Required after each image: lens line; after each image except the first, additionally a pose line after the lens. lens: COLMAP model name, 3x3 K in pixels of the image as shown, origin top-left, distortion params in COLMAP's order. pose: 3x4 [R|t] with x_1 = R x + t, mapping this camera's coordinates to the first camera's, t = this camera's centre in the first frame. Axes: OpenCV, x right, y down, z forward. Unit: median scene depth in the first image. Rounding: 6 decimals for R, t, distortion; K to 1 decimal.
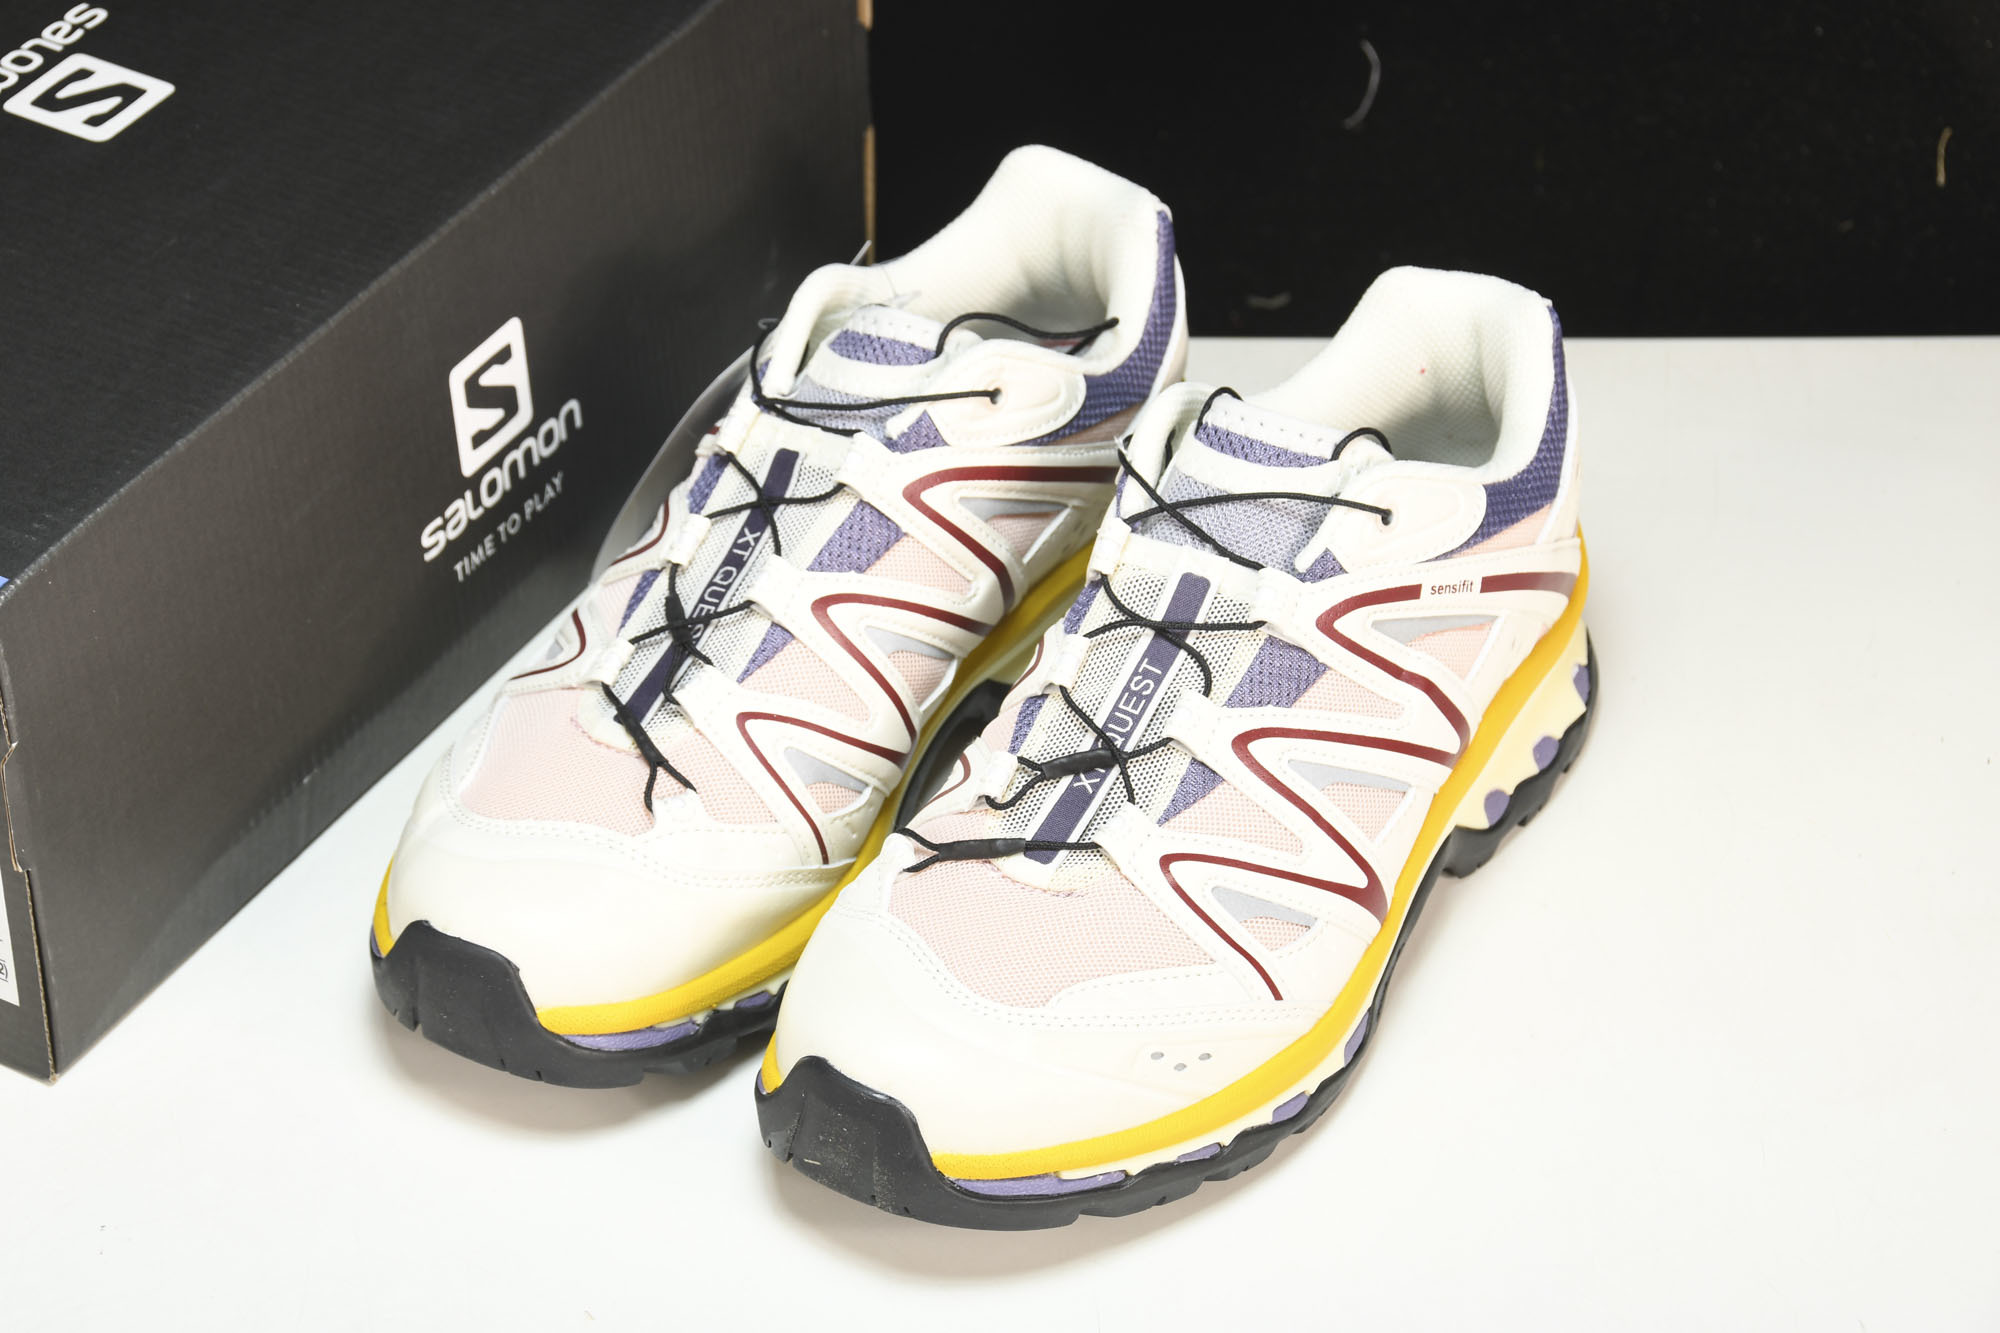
lens RADIAL K [[5353.1, 0, 1000.0], [0, 5353.1, 666.5], [0, 0, 1]] dist [0.967823, -0.645907]
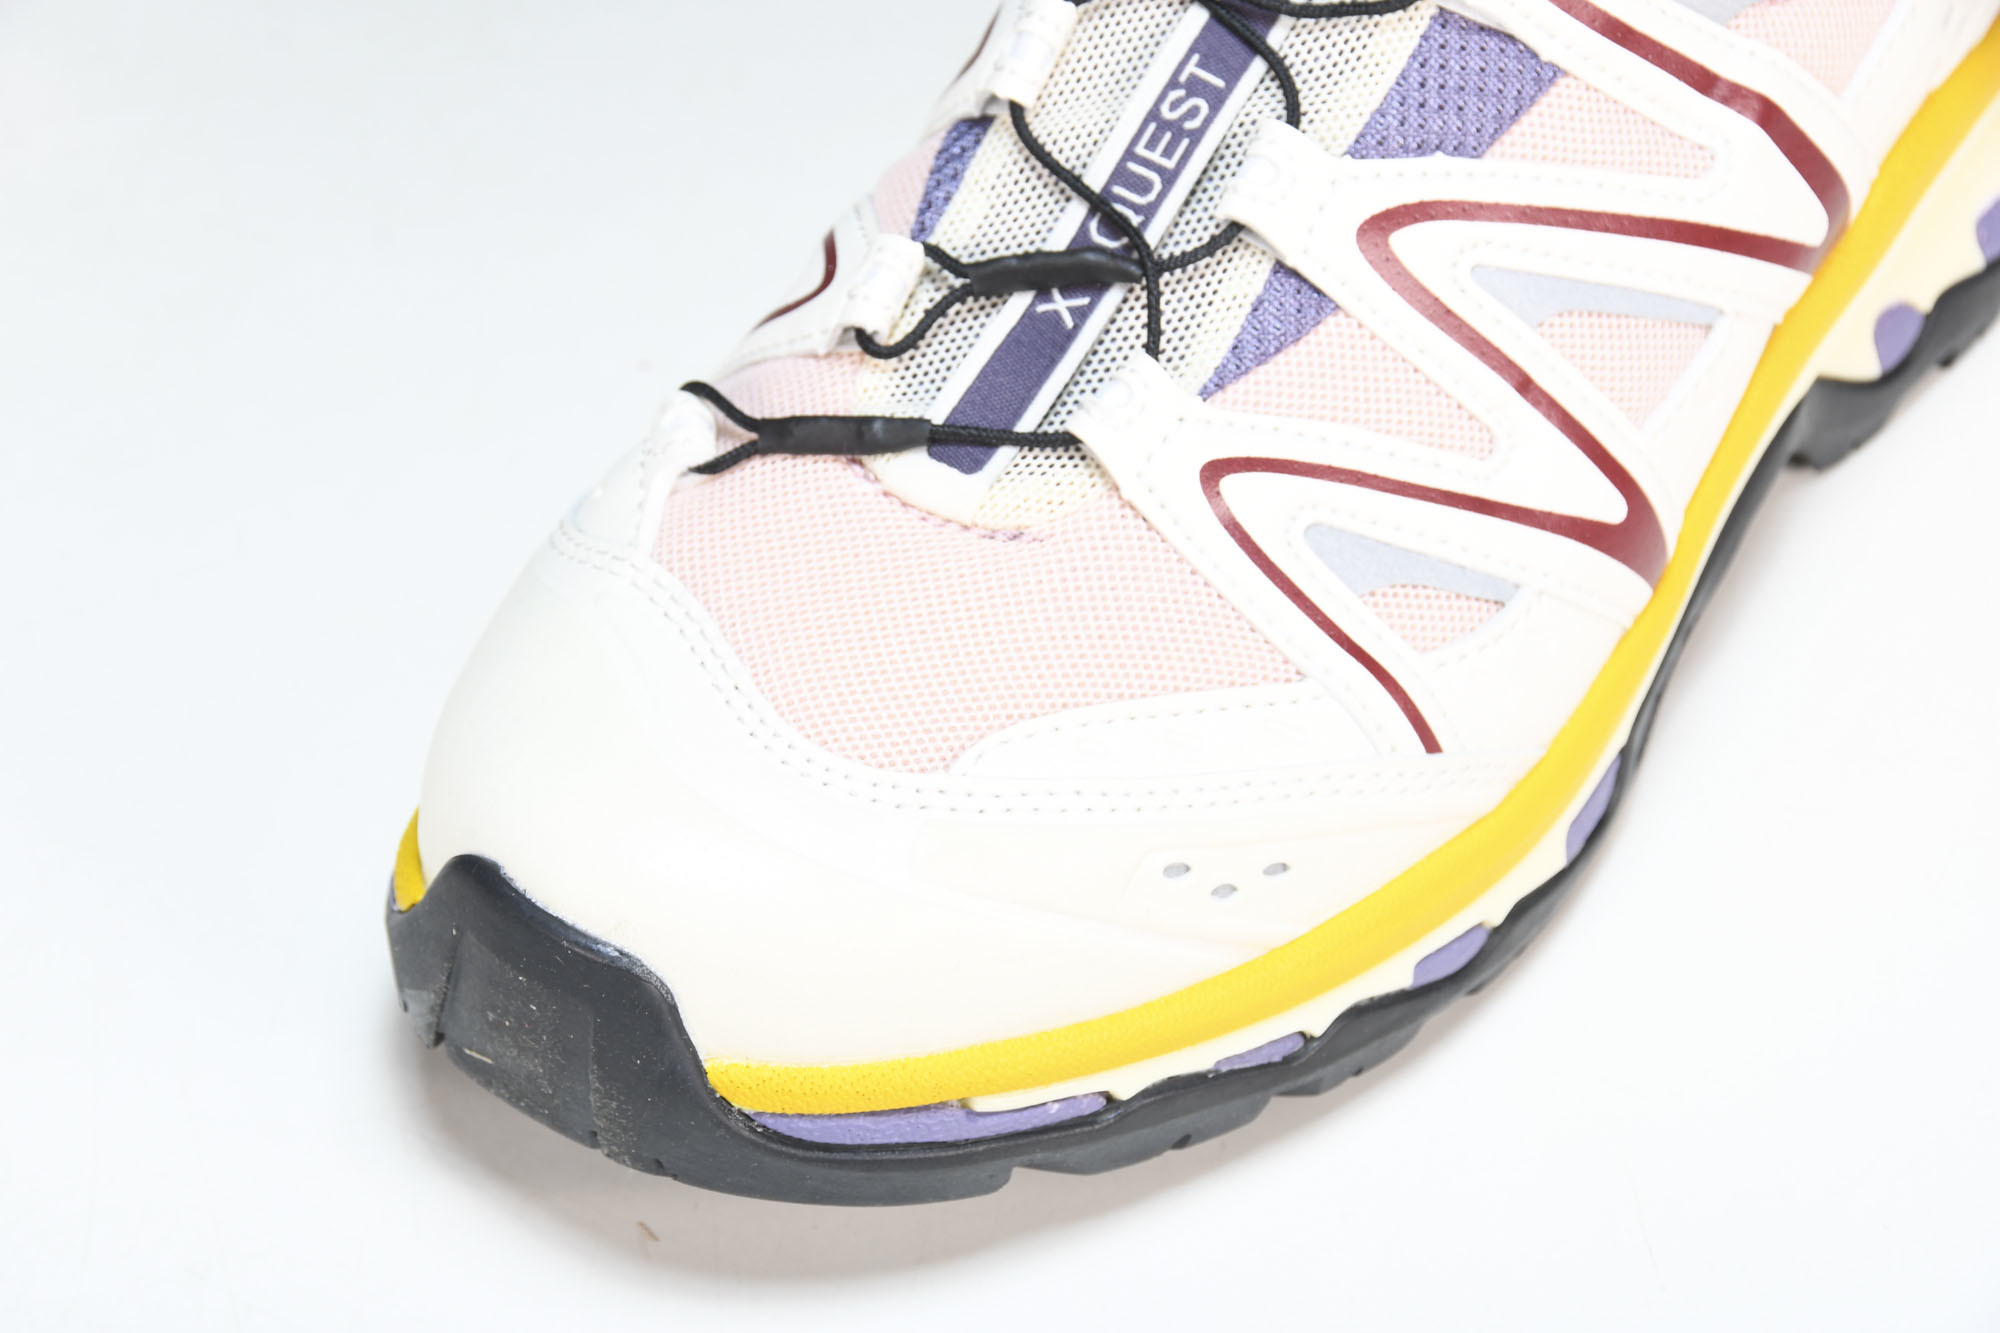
lens RADIAL K [[7930.5, 0, 1000.0], [0, 7930.5, 666.5], [0, 0, 1]] dist [0.492367, -1.967067]
pose [[0.999242, 0.030282, -0.024447, 0.029417], [-0.027757, 0.994827, 0.097718, -0.016752], [0.027280, -0.096965, 0.994914, 0.267284]]
